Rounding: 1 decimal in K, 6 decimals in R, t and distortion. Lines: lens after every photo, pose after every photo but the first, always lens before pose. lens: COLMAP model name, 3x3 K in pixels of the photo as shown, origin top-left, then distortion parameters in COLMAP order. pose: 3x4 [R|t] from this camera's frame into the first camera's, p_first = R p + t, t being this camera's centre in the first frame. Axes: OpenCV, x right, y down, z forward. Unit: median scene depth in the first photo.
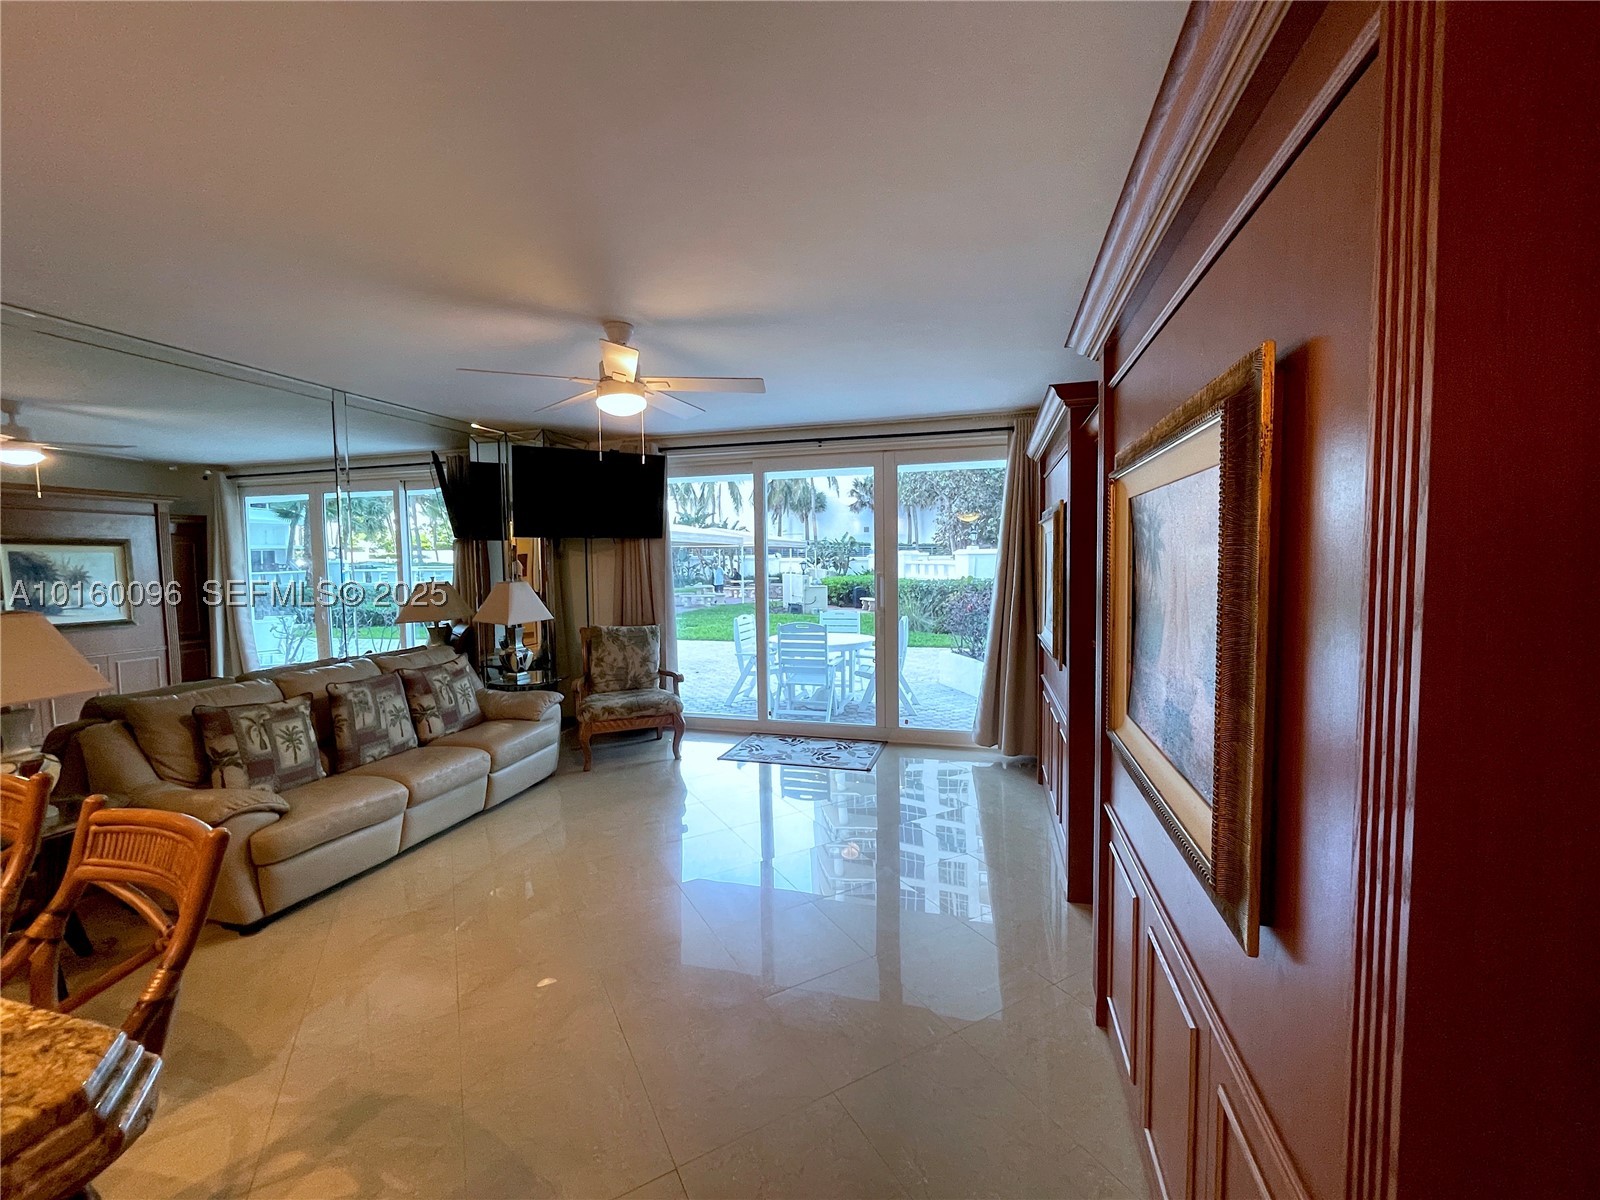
lens RADIAL K [[644.8, 0, 802.0], [0, 644.8, 596.8], [0, 0, 1]] dist [-0.003926, -0.000164]
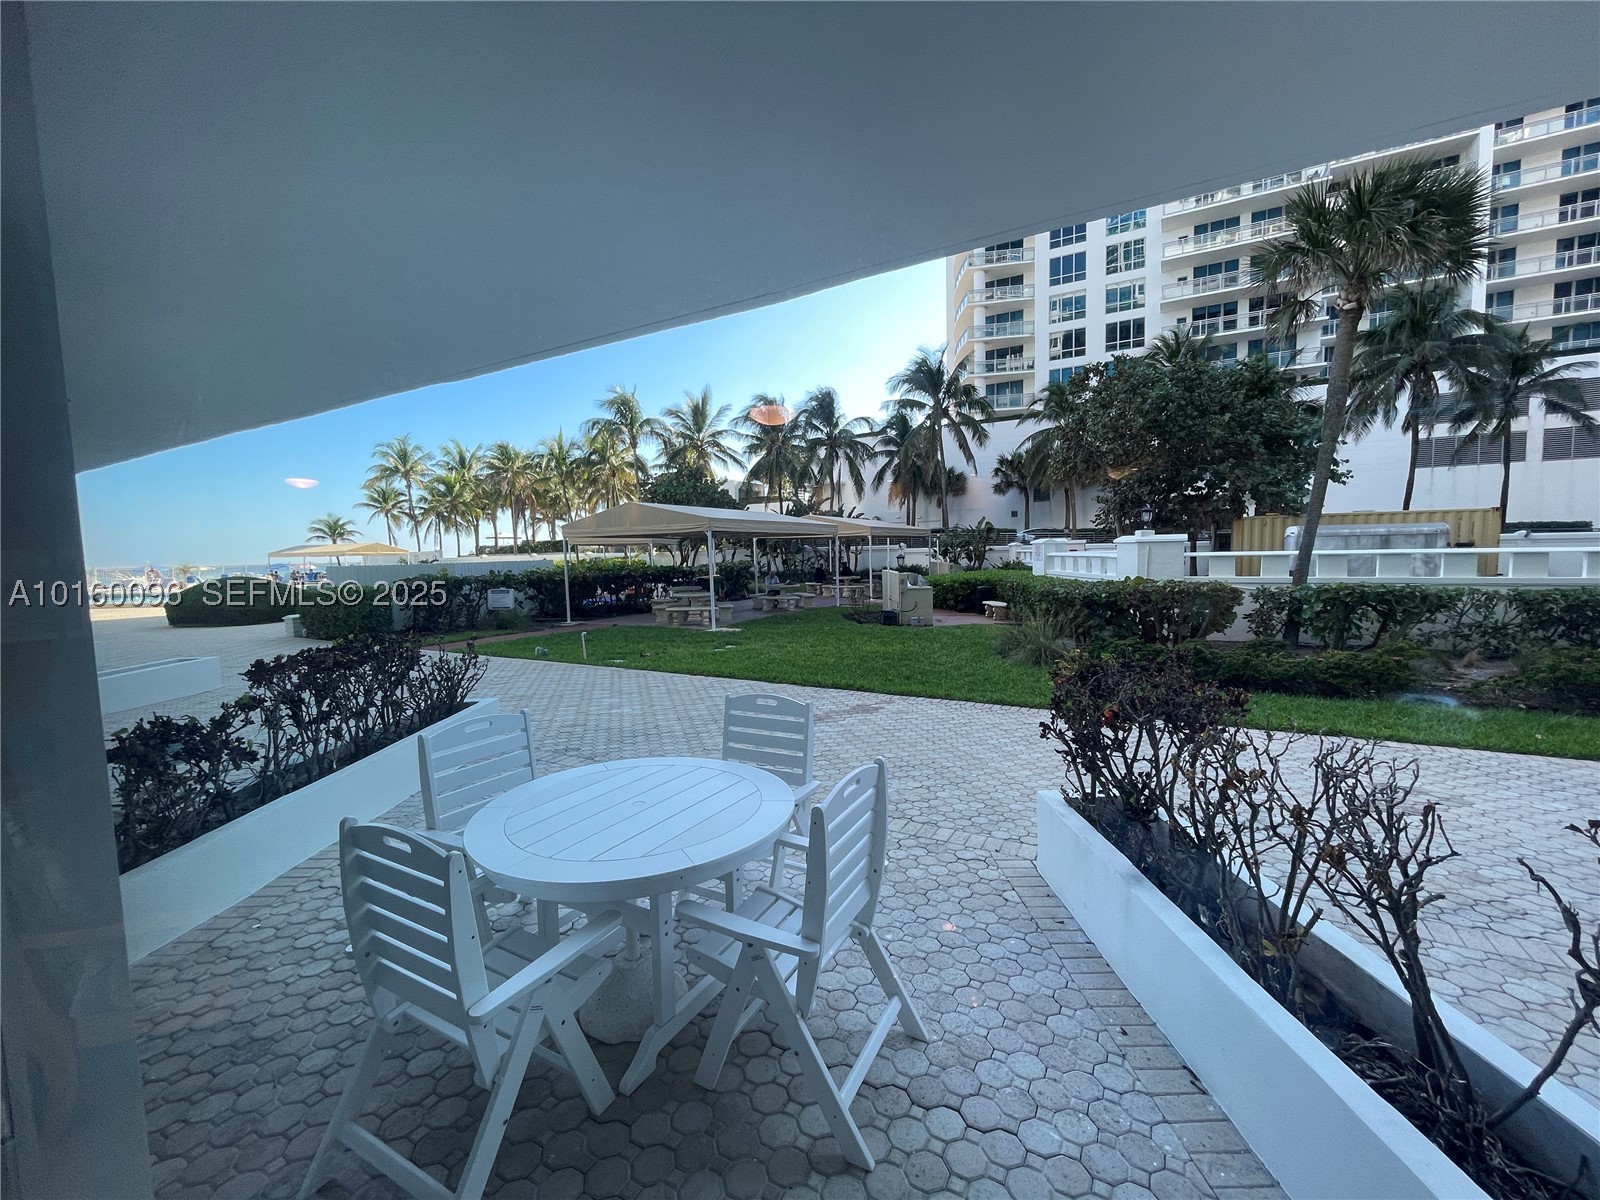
lens RADIAL K [[644.8, 0, 801.8], [0, 644.8, 607.4], [0, 0, 1]] dist [-0.003926, -0.000164]
pose [[0.972588, 0.014001, -0.232114, 0.035869], [-0.006478, 0.999430, 0.033143, -0.009007], [0.232446, -0.030731, 0.972124, 0.126923]]
